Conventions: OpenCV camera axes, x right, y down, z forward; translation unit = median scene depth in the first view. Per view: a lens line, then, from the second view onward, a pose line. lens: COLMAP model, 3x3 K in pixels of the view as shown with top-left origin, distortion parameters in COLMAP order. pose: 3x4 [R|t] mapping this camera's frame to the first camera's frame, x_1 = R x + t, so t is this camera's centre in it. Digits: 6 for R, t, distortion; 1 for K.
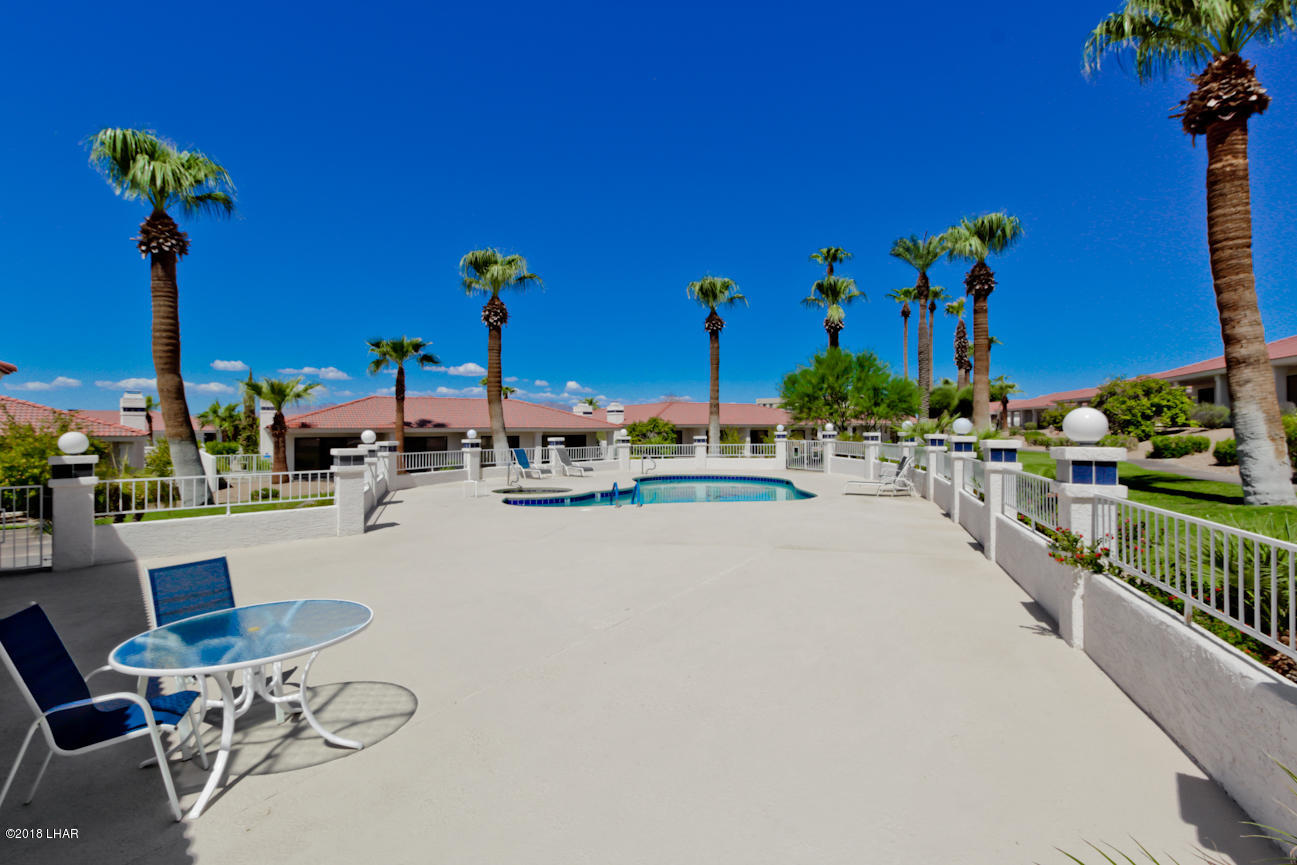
lens RADIAL K [[698.0, 0, 648.5], [0, 698.0, 432.5], [0, 0, 1]] dist [0.043172, 0.000033]
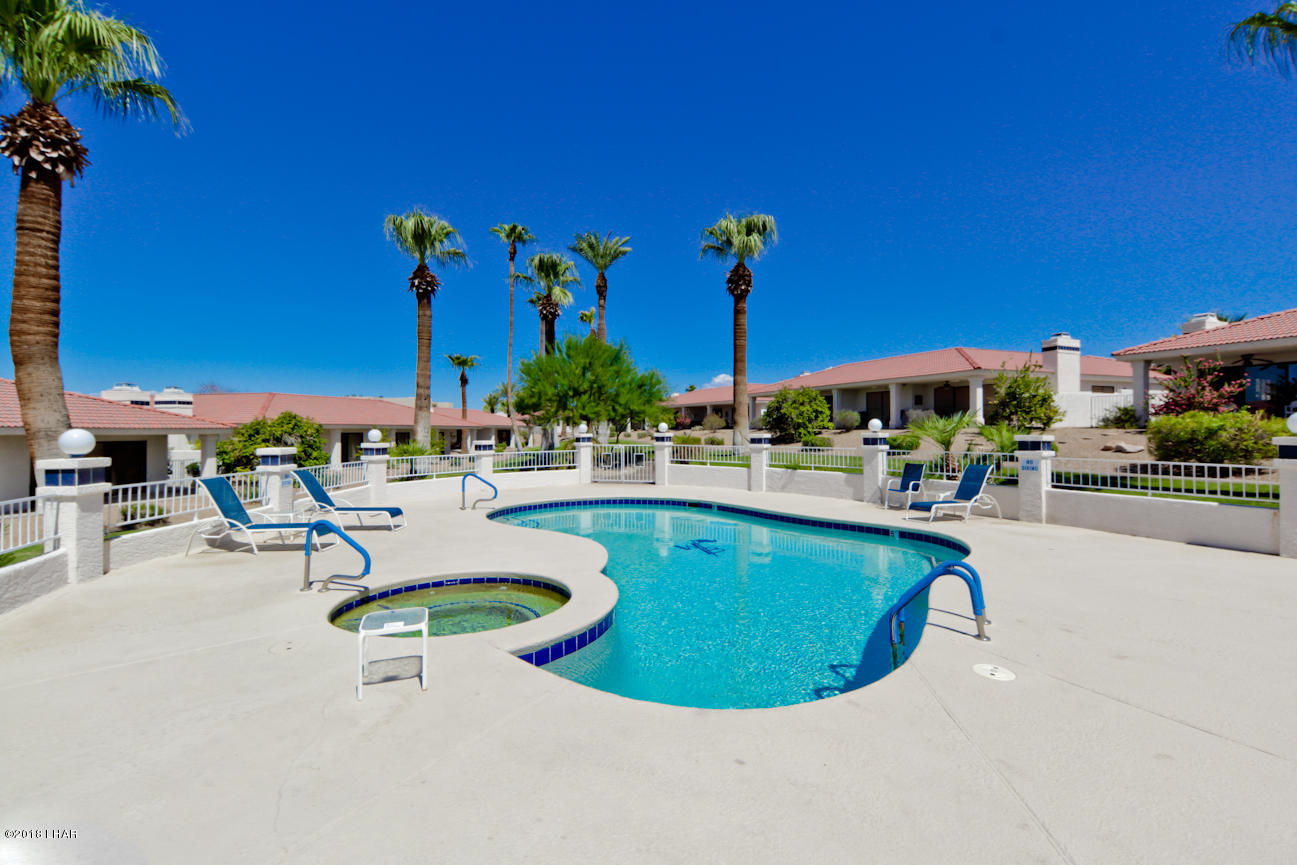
lens RADIAL K [[590.0, 0, 643.1], [0, 590.0, 421.5], [0, 0, 1]] dist [0.026233, -0.017701]
pose [[0.697577, 0.012064, 0.716408, -0.214753], [0.003990, 0.999777, -0.020720, -0.000559], [-0.716498, 0.017312, 0.697374, 0.499576]]
